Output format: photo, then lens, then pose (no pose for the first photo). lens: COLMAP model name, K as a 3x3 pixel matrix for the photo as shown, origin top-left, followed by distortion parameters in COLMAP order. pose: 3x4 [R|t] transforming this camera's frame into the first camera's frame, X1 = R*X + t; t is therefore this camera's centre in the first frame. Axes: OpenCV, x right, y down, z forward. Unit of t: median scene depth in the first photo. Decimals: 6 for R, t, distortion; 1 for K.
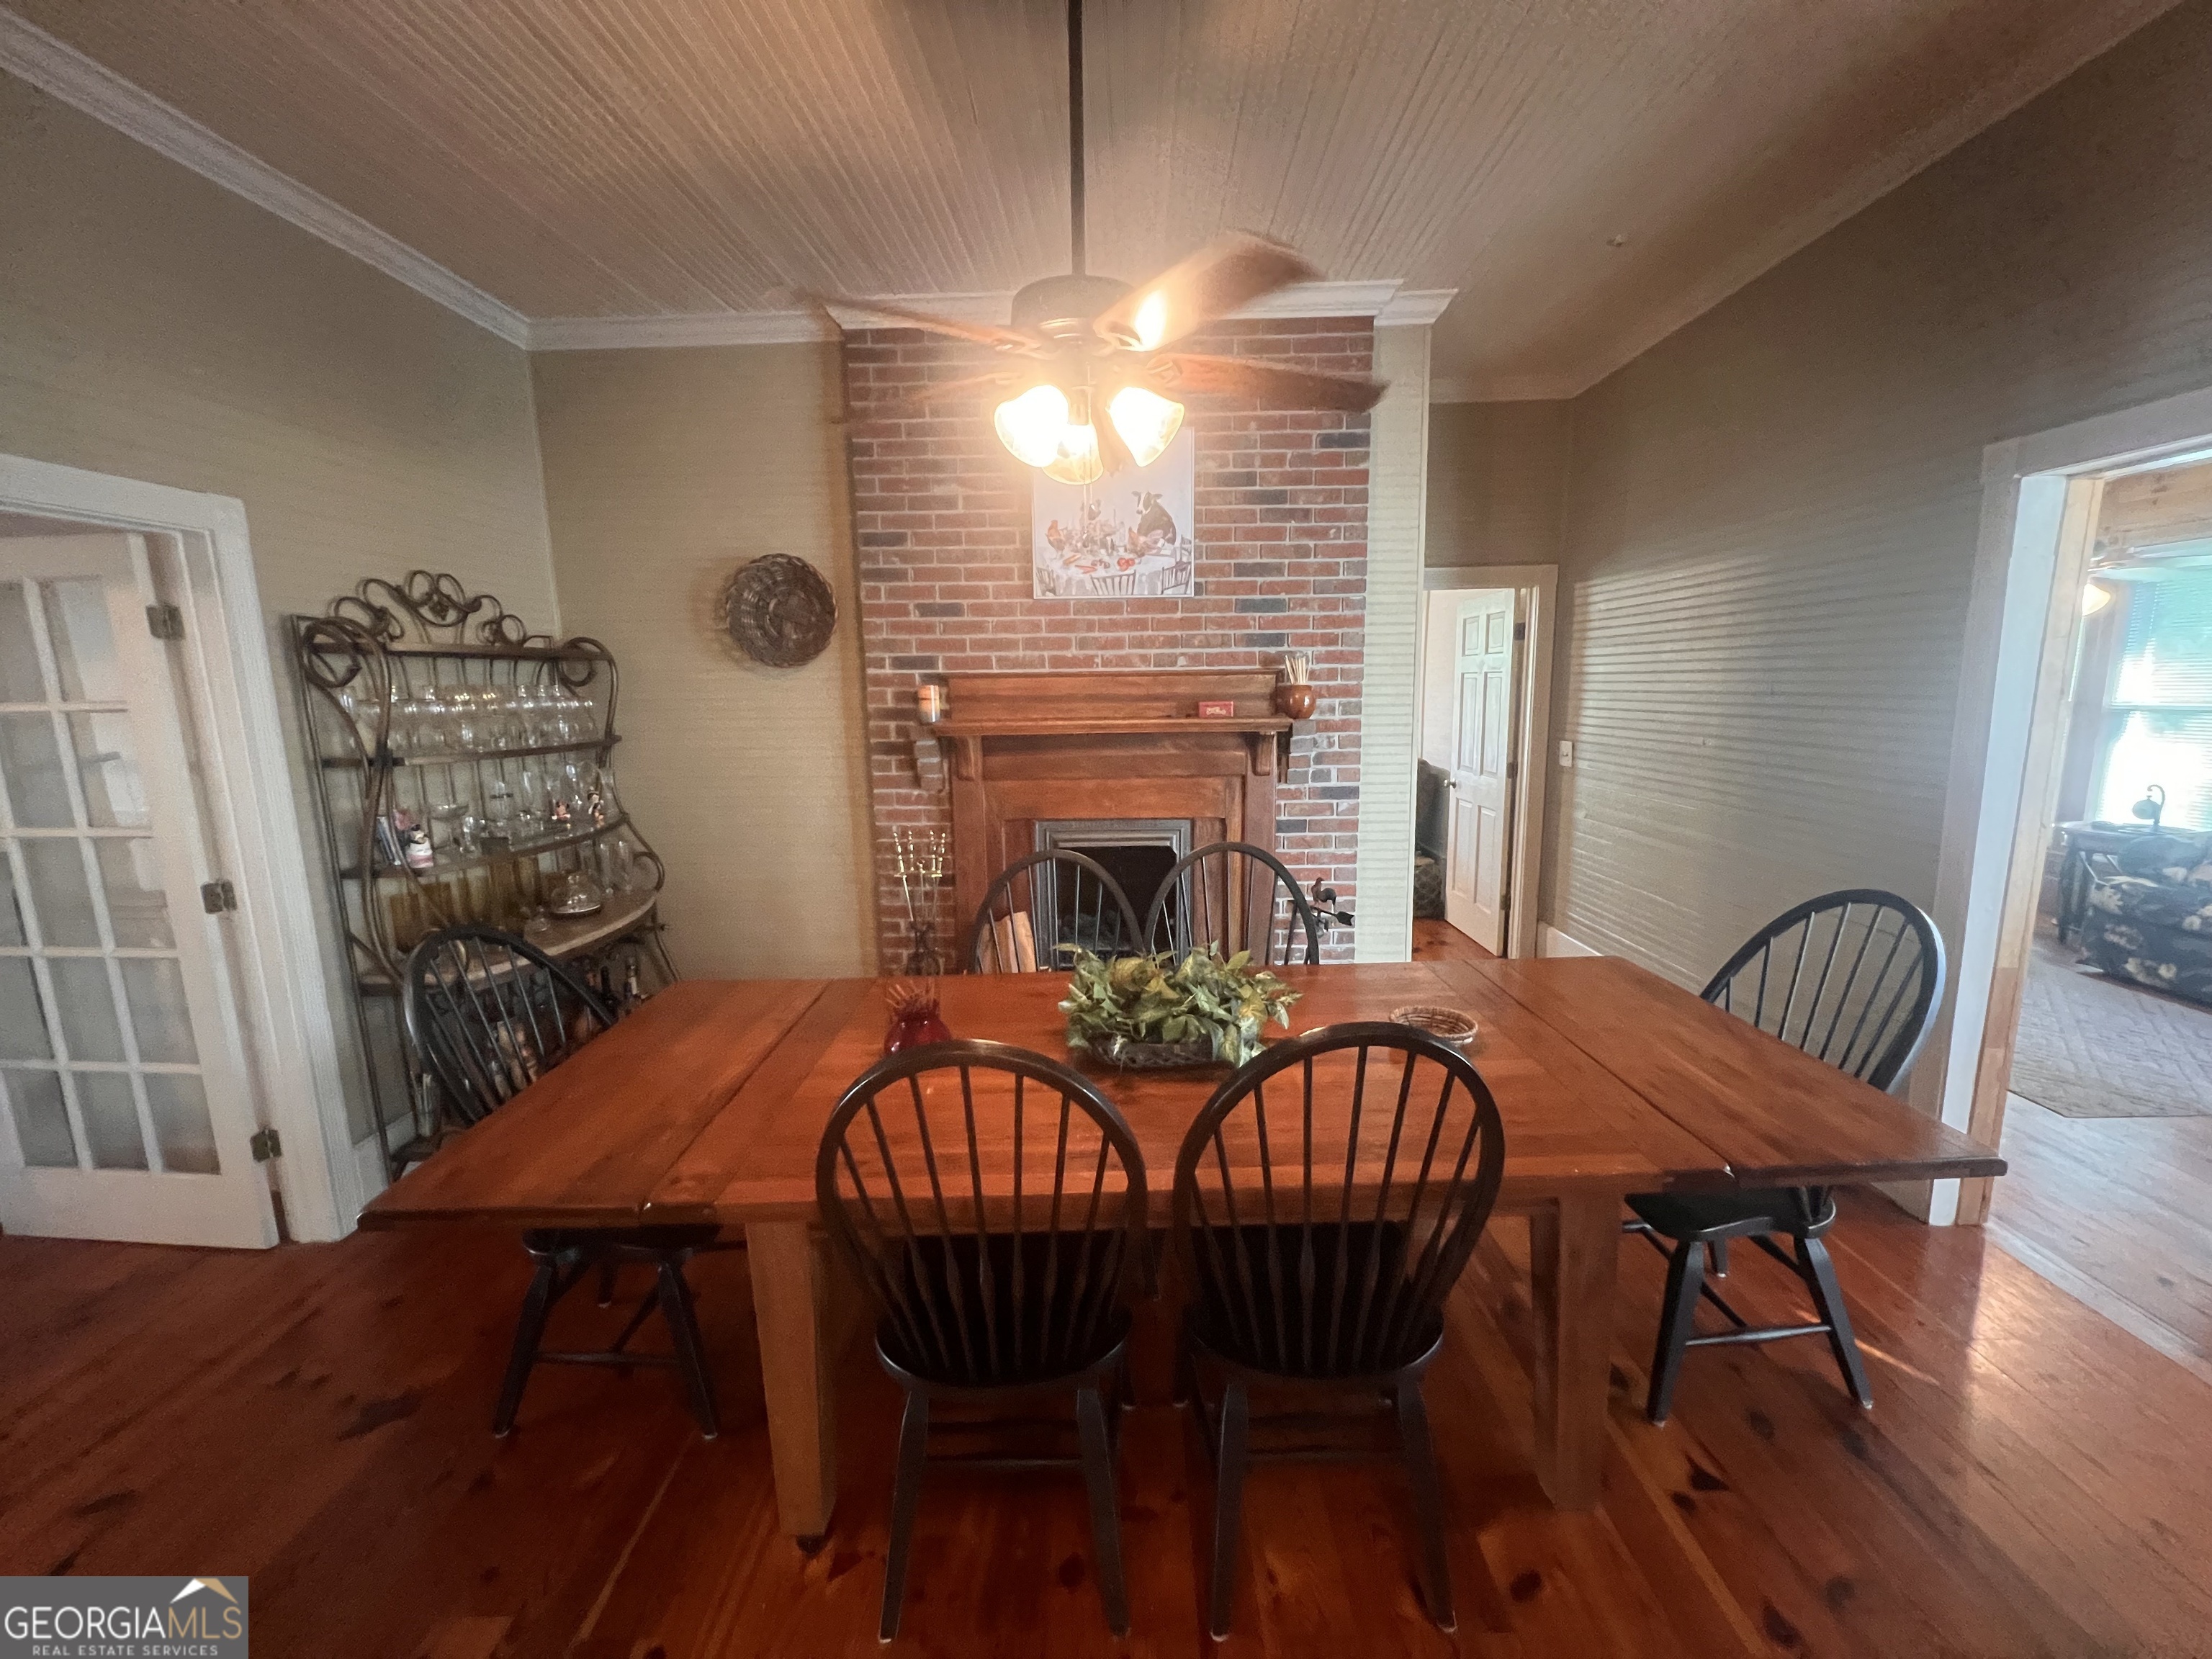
lens RADIAL K [[882.7, 0, 1108.4], [0, 882.7, 825.0], [0, 0, 1]] dist [0.000639, 0.001211]
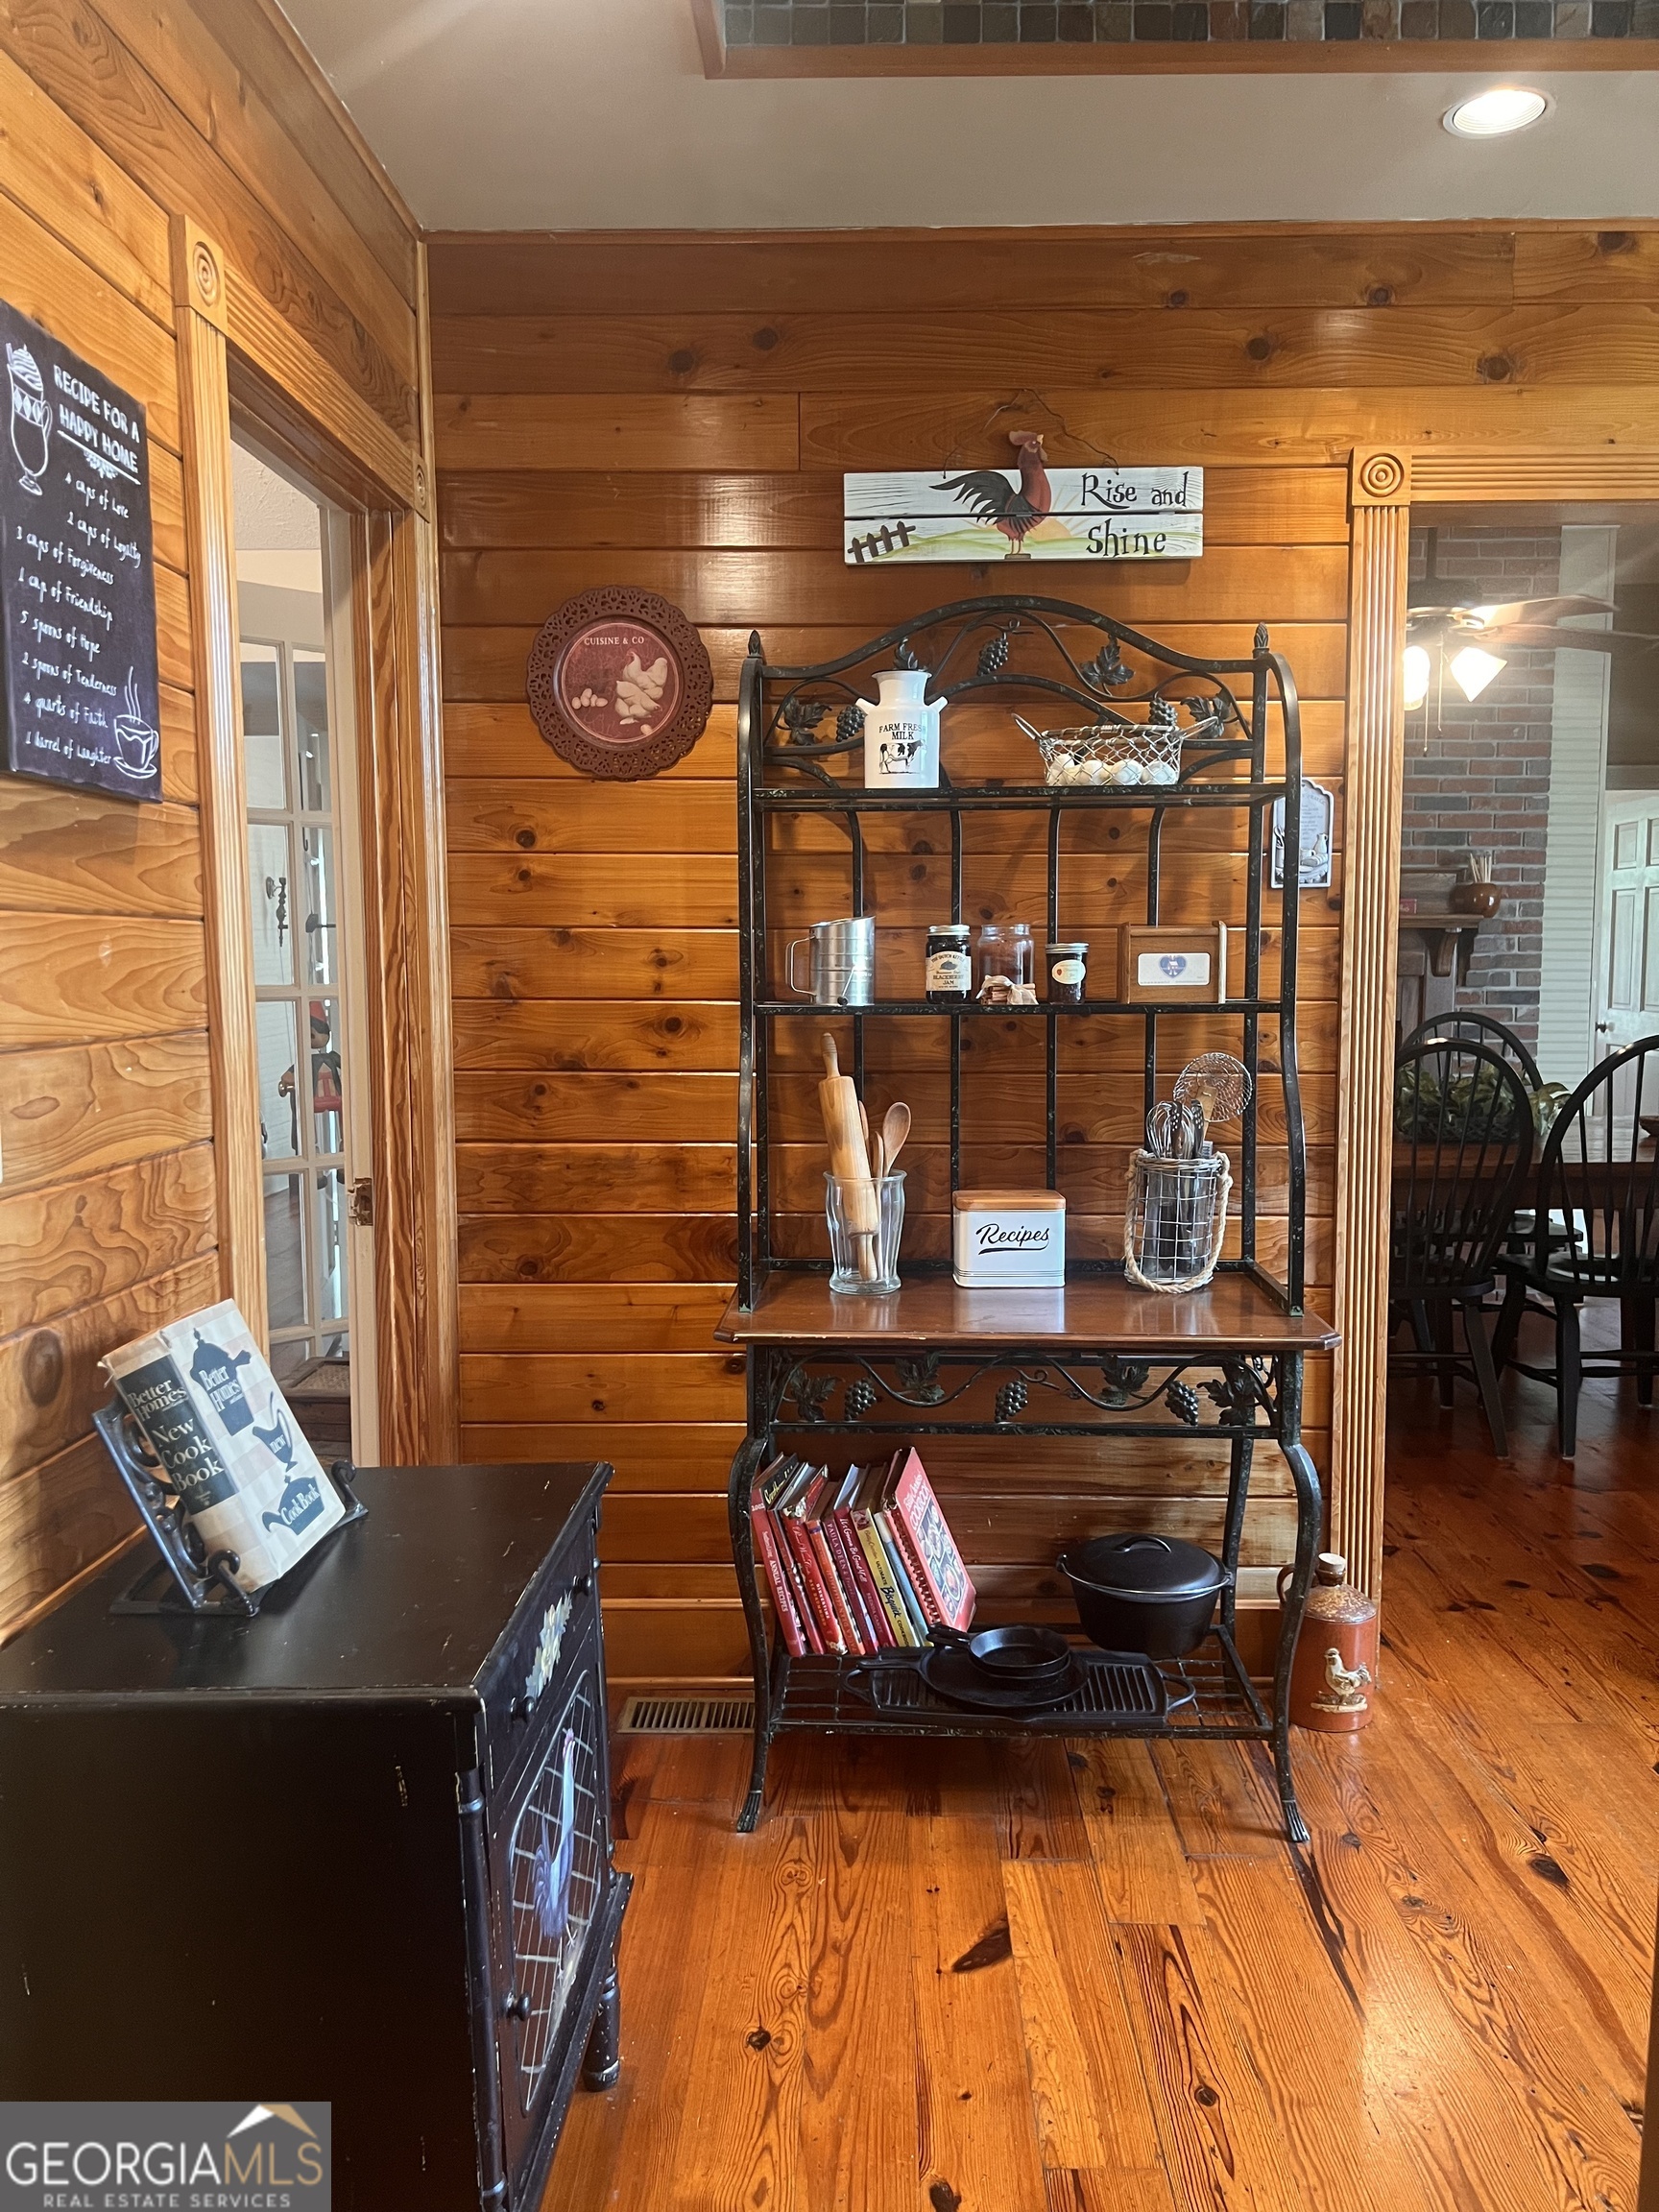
lens RADIAL K [[1669.9, 0, 834.2], [0, 1669.9, 1108.6], [0, 0, 1]] dist [0.052996, -0.061517]
pose [[0.999810, 0.018763, 0.005361, -0.500579], [-0.018379, 0.997755, -0.064399, 0.220366], [-0.006557, 0.064289, 0.997910, -0.829999]]
